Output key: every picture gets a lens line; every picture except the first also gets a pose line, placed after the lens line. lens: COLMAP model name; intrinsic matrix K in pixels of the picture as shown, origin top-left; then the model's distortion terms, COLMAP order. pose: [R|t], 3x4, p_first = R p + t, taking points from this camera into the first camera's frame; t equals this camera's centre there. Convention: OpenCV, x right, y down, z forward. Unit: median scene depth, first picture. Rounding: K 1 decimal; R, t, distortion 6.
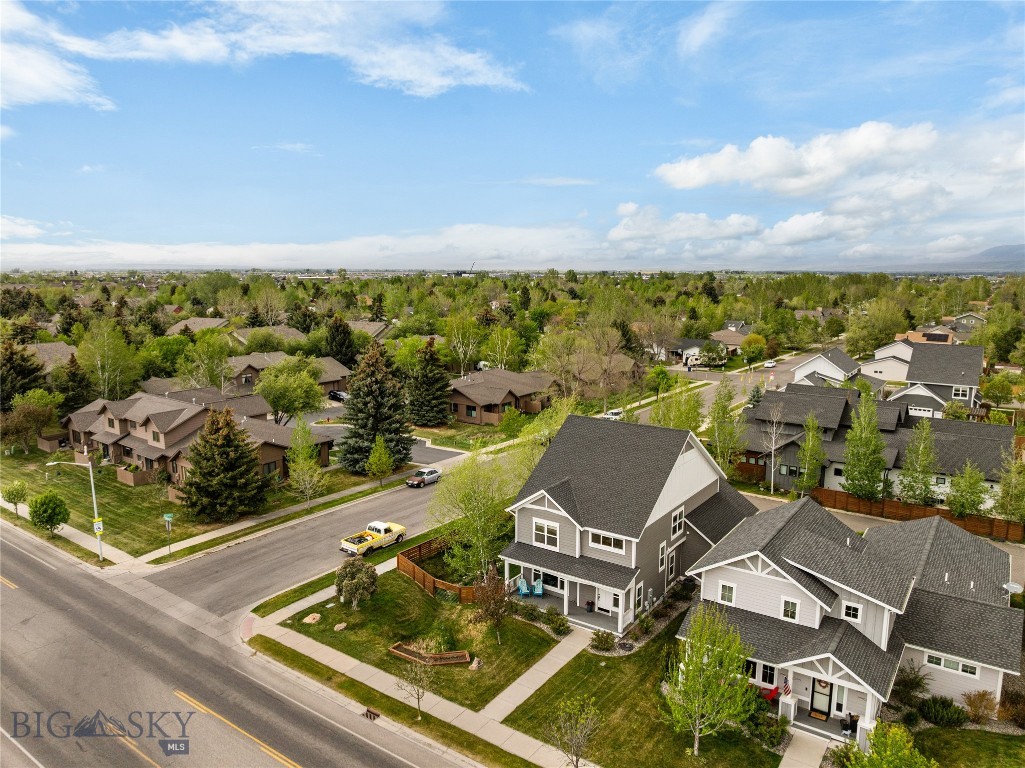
lens RADIAL K [[718.9, 0, 518.0], [0, 718.9, 381.6], [0, 0, 1]] dist [-0.034265, -0.002017]
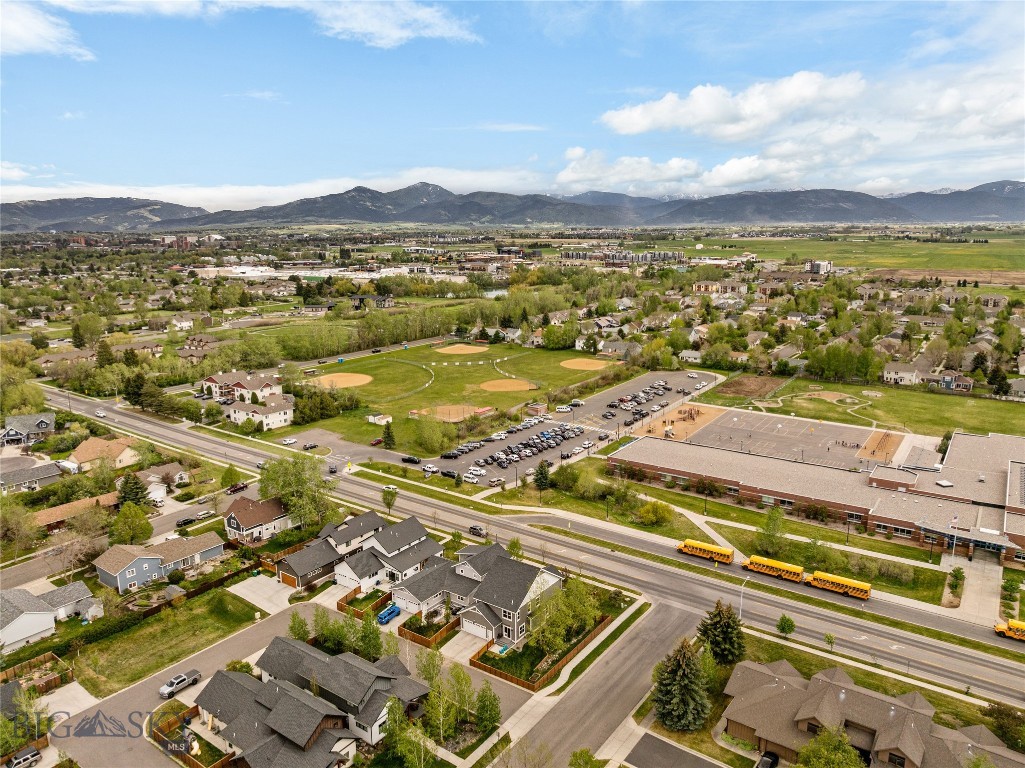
lens RADIAL K [[718.9, 0, 518.0], [0, 718.9, 381.6], [0, 0, 1]] dist [-0.034265, -0.002017]
pose [[-0.999993, 0.003706, 0.000279, 0.169550], [0.003558, 0.932963, 0.359955, -1.606240], [0.001074, 0.359954, -0.932969, 3.462860]]
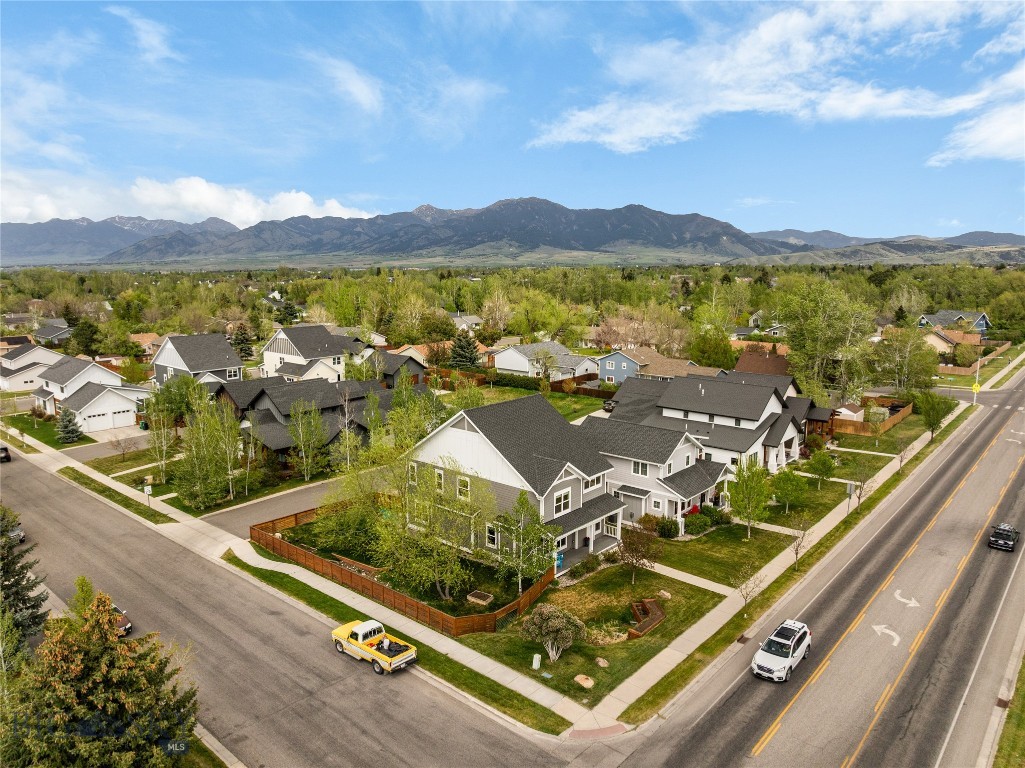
lens RADIAL K [[720.2, 0, 519.1], [0, 720.2, 378.3], [0, 0, 1]] dist [-0.037613, -0.002344]
pose [[0.094900, -0.159627, 0.982605, -1.066029], [0.160630, 0.976581, 0.143134, -0.154367], [-0.982442, 0.144252, 0.118319, 0.914709]]
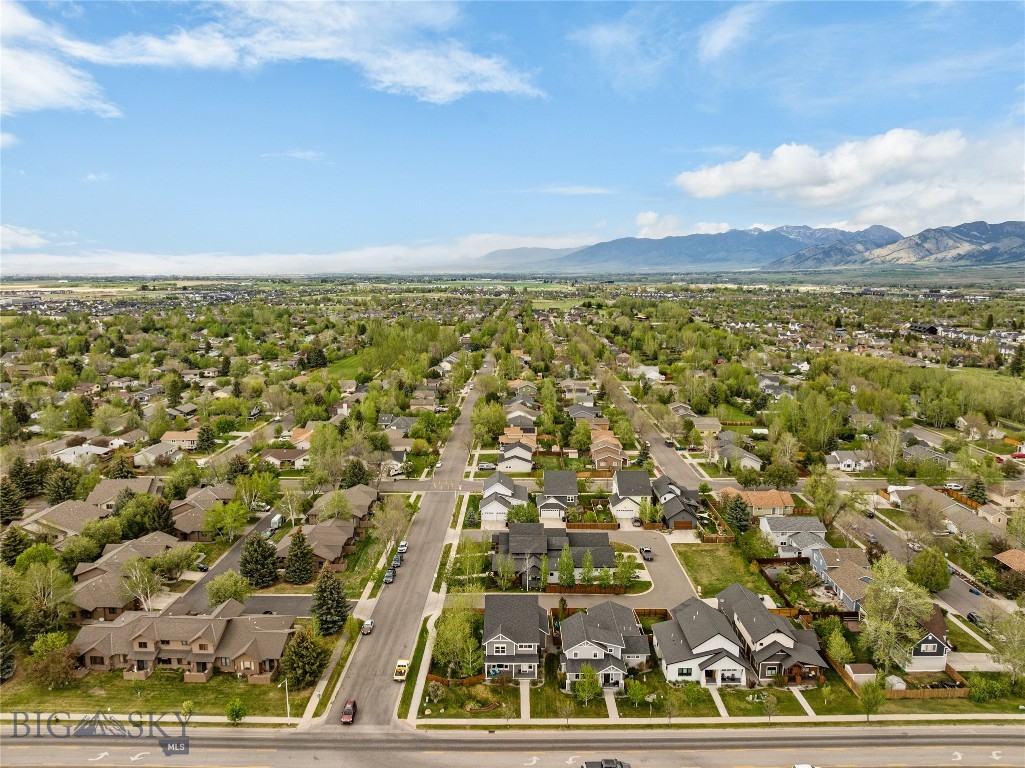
lens RADIAL K [[718.9, 0, 518.0], [0, 718.9, 381.6], [0, 0, 1]] dist [-0.034265, -0.002017]
pose [[0.815034, -0.086925, 0.572855, -1.330427], [0.087335, 0.995817, 0.026848, -0.831930], [-0.572793, 0.028148, 0.819217, -1.211167]]
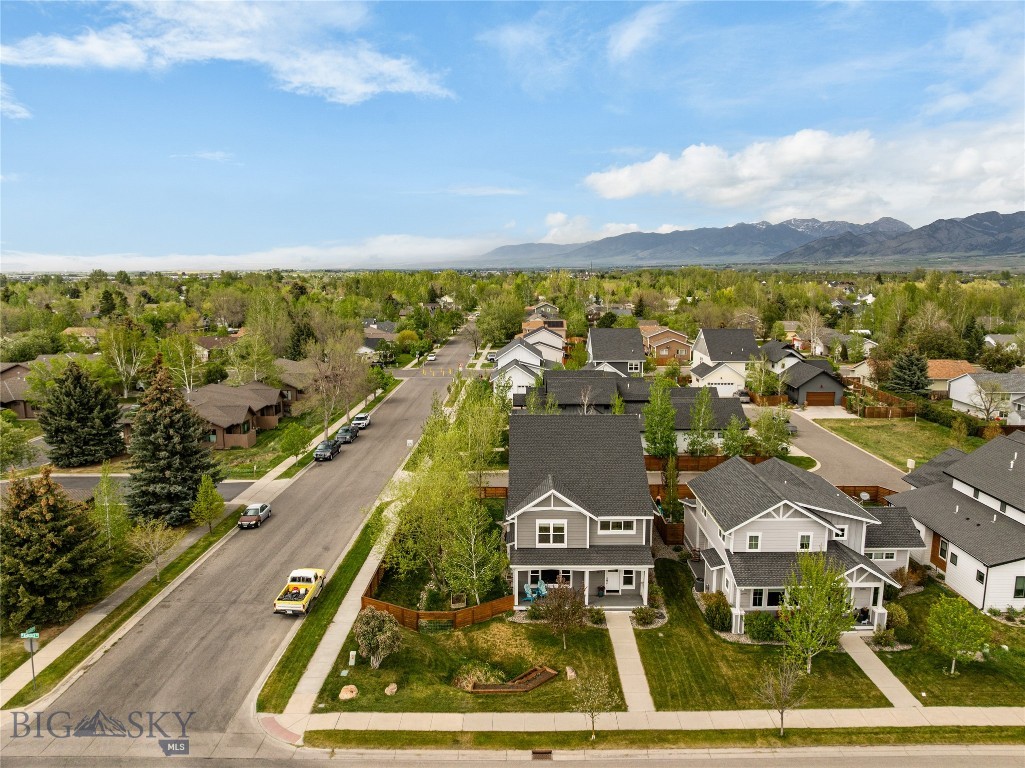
lens RADIAL K [[718.9, 0, 518.0], [0, 718.9, 381.6], [0, 0, 1]] dist [-0.034265, -0.002017]
pose [[0.820081, -0.094267, 0.564430, -0.555057], [0.093332, 0.995165, 0.030601, -0.035101], [-0.564585, 0.027584, 0.824914, 0.191214]]
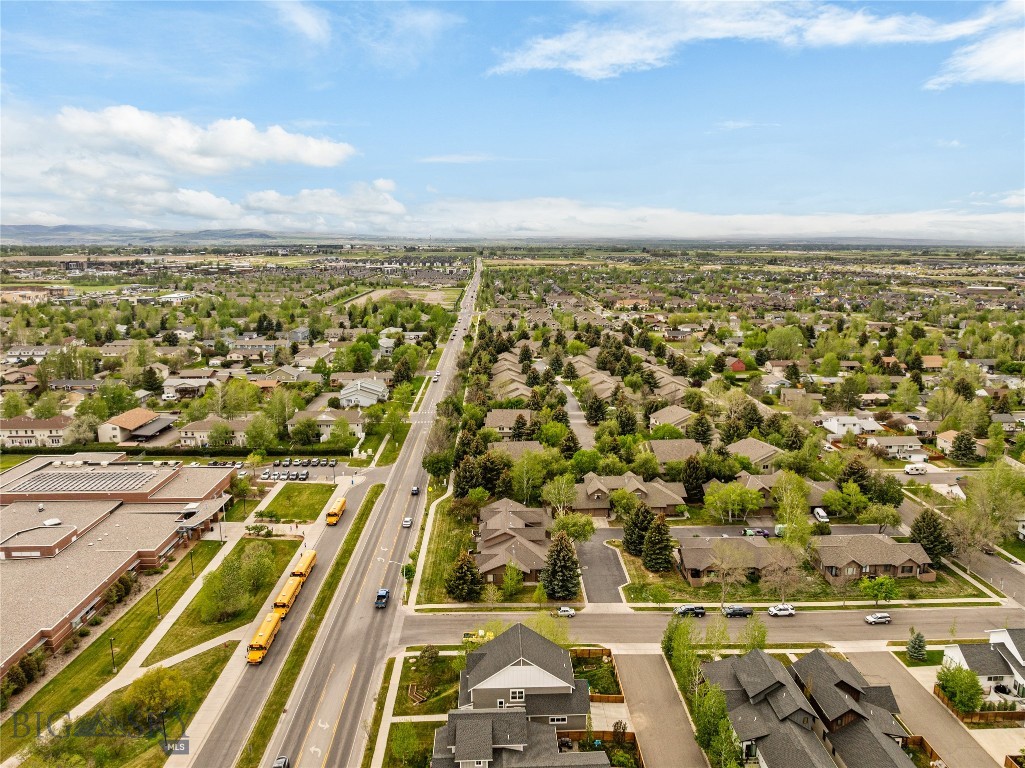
lens RADIAL K [[725.8, 0, 518.3], [0, 725.8, 383.0], [0, 0, 1]] dist [-0.036828, 0.000210]
pose [[0.607087, 0.154228, -0.779525, 1.844299], [-0.125490, 0.987282, 0.097602, -0.976225], [0.784664, 0.038570, 0.618720, -0.374814]]
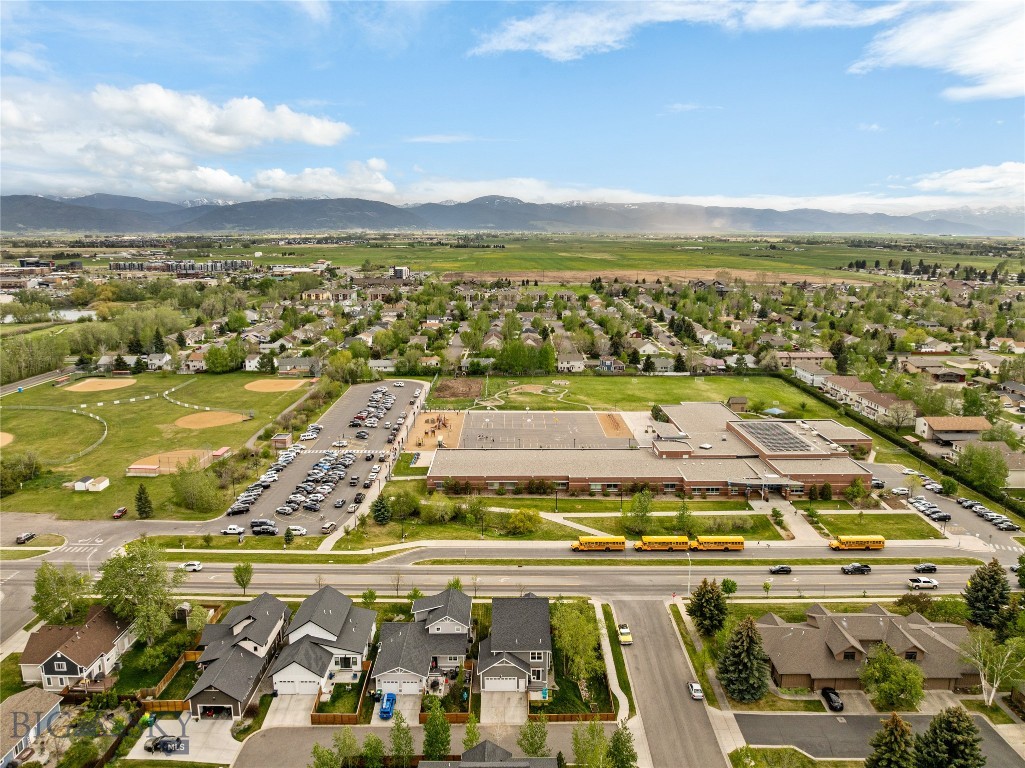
lens RADIAL K [[720.2, 0, 519.1], [0, 720.2, 378.3], [0, 0, 1]] dist [-0.037613, -0.002344]
pose [[-0.810861, 0.109077, -0.574984, 1.584463], [-0.097874, 0.943367, 0.316986, -1.515875], [0.576997, 0.313307, -0.754263, 2.811925]]
